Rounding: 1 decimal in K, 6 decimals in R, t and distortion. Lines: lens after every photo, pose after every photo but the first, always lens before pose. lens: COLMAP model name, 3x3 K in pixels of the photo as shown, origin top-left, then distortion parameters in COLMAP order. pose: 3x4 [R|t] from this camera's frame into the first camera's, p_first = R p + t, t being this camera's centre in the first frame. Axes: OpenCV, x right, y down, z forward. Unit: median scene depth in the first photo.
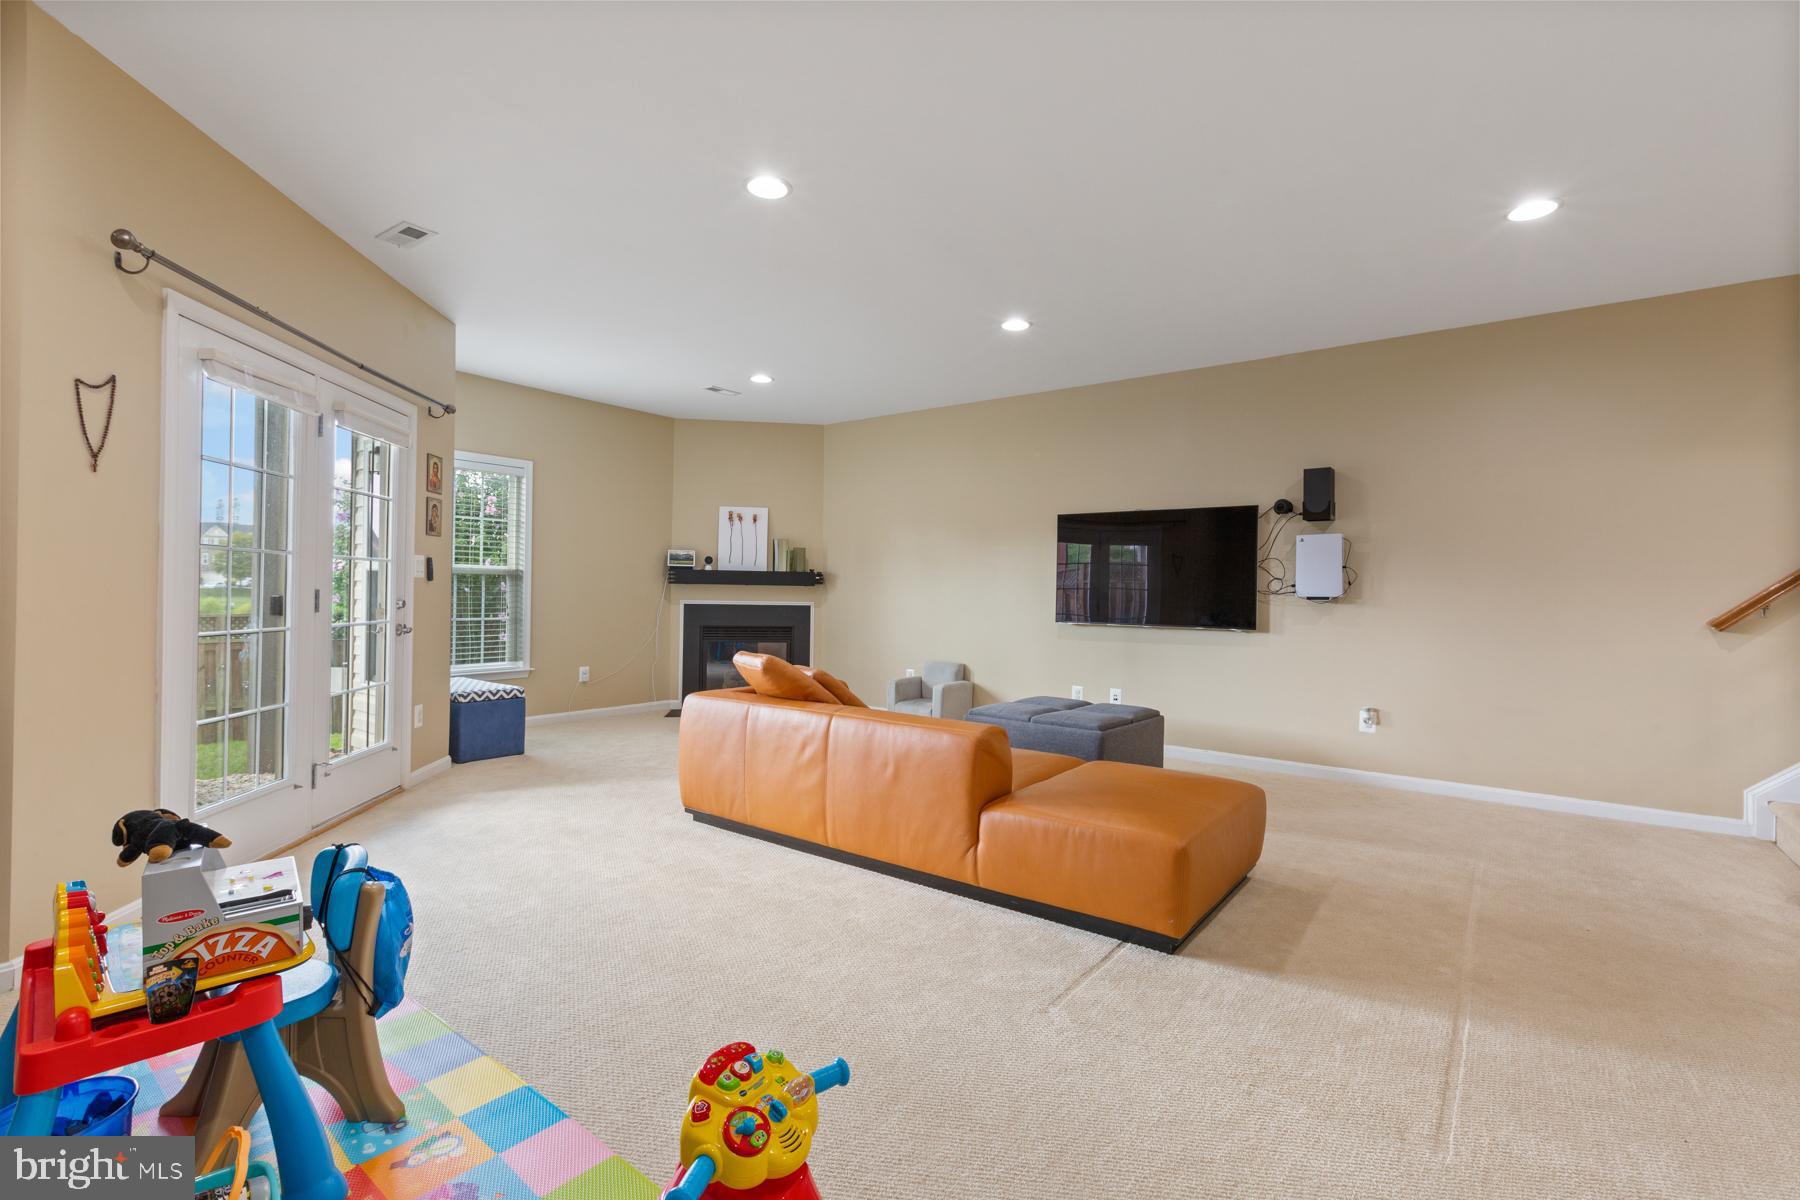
lens RADIAL K [[803.3, 0, 895.6], [0, 803.3, 606.9], [0, 0, 1]] dist [-0.007805, 0.002697]
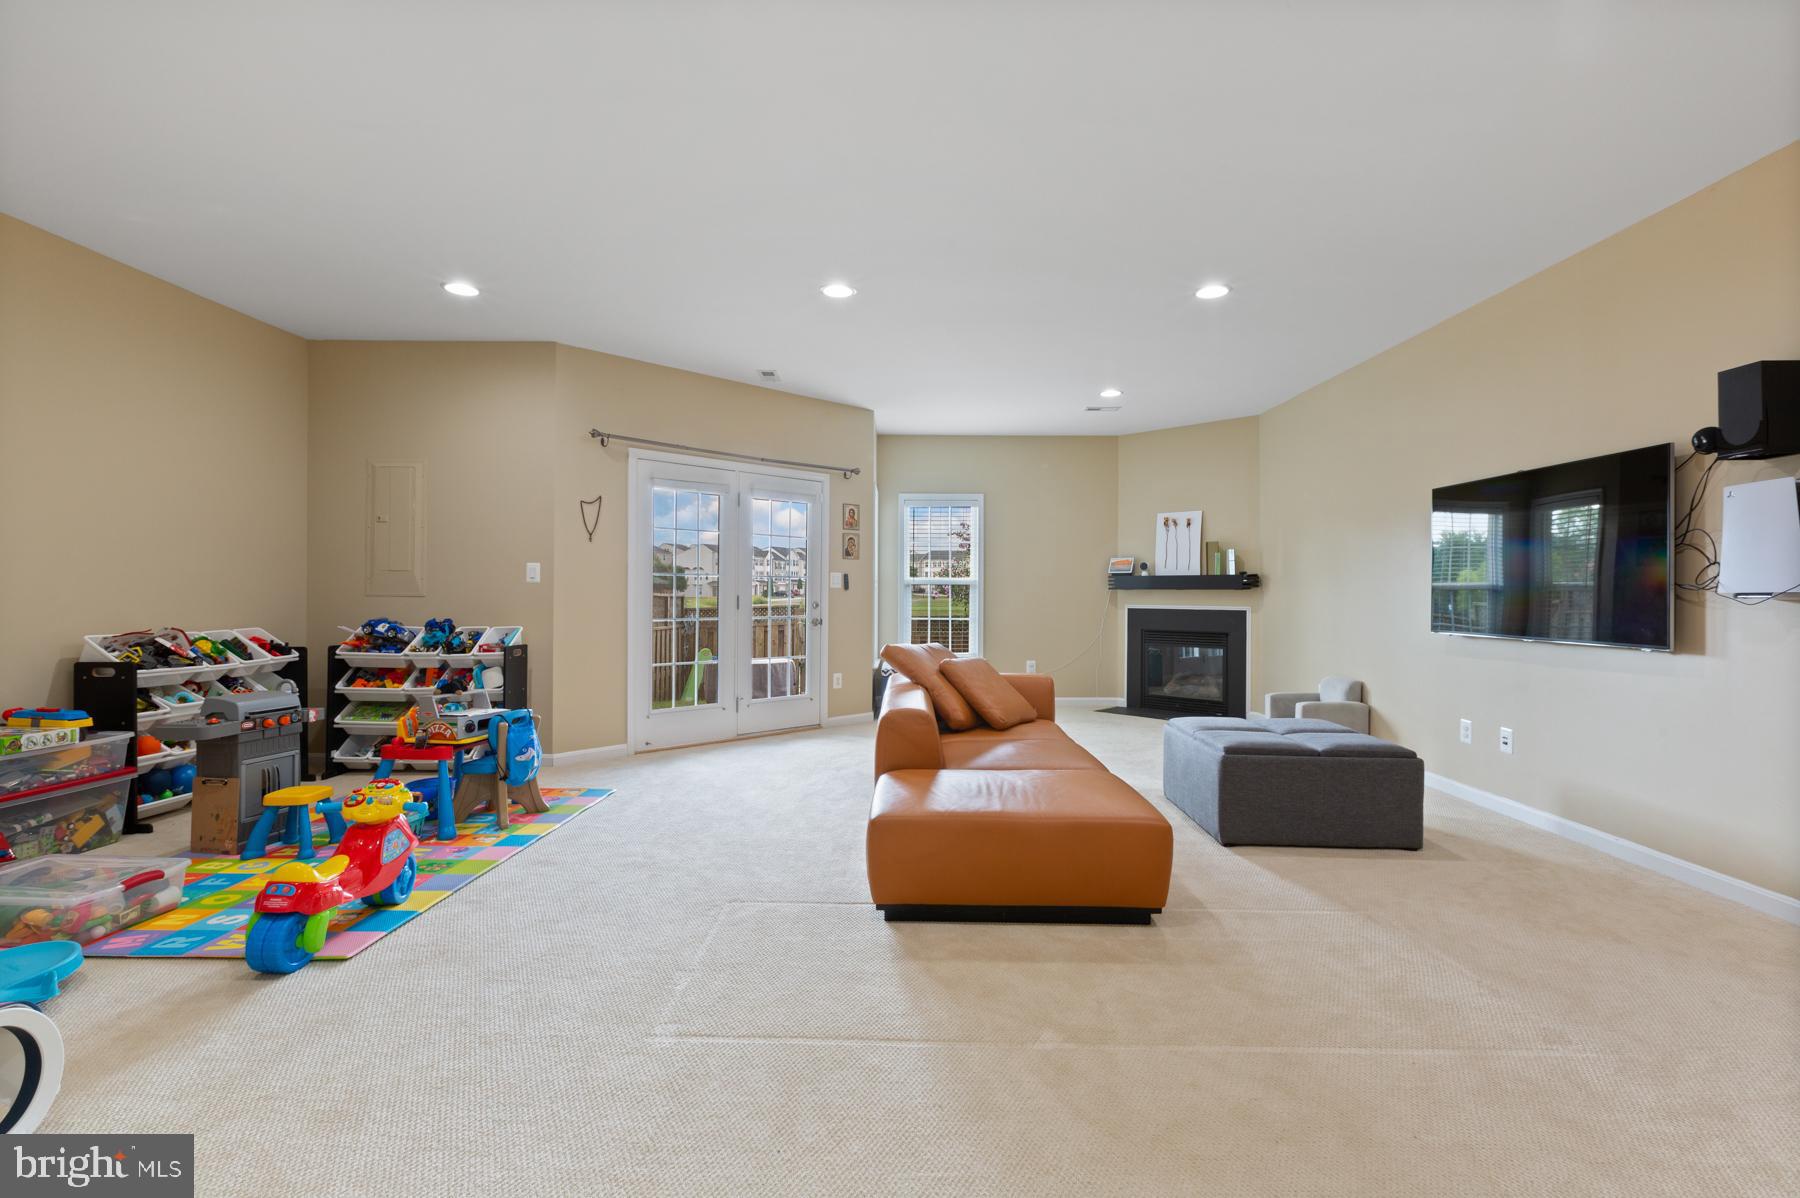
lens RADIAL K [[803.3, 0, 883.6], [0, 803.3, 594.0], [0, 0, 1]] dist [-0.007805, 0.002697]
pose [[0.597912, -0.012004, -0.801472, 0.471342], [-0.010292, 0.999690, -0.022651, 0.005504], [0.801496, 0.021792, 0.597603, 0.129220]]
